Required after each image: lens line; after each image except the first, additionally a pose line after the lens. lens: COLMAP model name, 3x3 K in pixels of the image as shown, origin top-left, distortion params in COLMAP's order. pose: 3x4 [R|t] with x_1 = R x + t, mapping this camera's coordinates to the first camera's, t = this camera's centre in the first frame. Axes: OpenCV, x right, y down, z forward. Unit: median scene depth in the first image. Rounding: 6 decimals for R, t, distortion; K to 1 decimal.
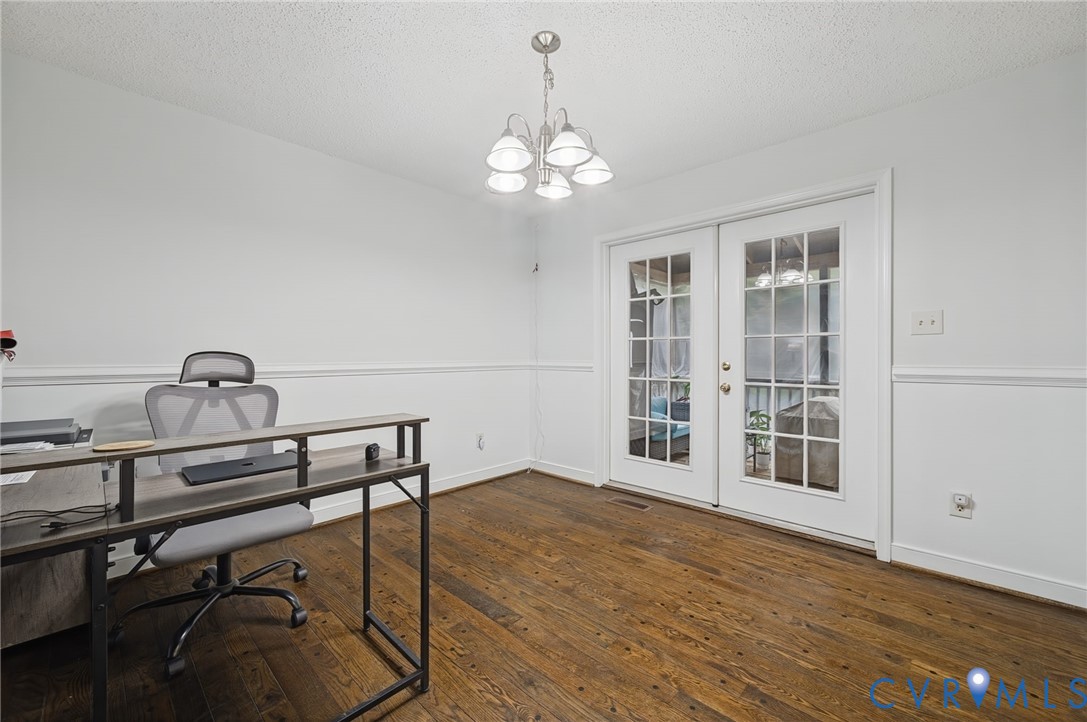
lens RADIAL K [[432.7, 0, 542.7], [0, 432.7, 354.9], [0, 0, 1]] dist [-0.013702, 0.008524]
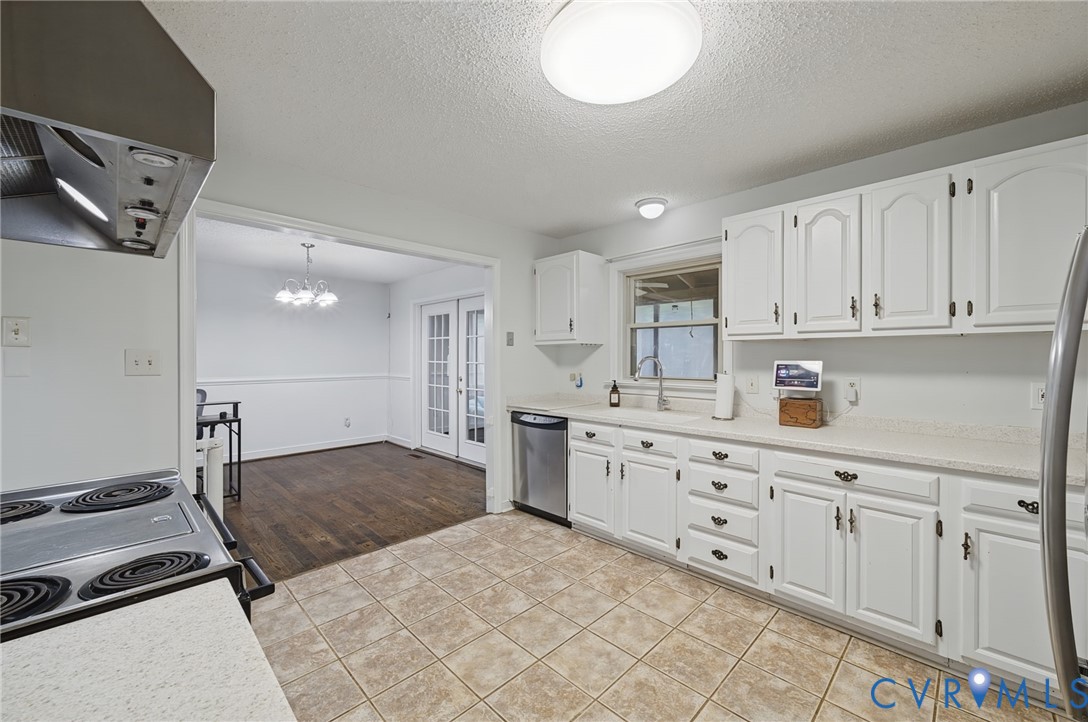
lens RADIAL K [[433.1, 0, 543.2], [0, 433.1, 354.9], [0, 0, 1]] dist [-0.013702, 0.008524]
pose [[0.999347, -0.000914, -0.036110, 0.820599], [0.000770, 0.999992, -0.004007, -0.064823], [0.036113, 0.003977, 0.999340, -0.781632]]
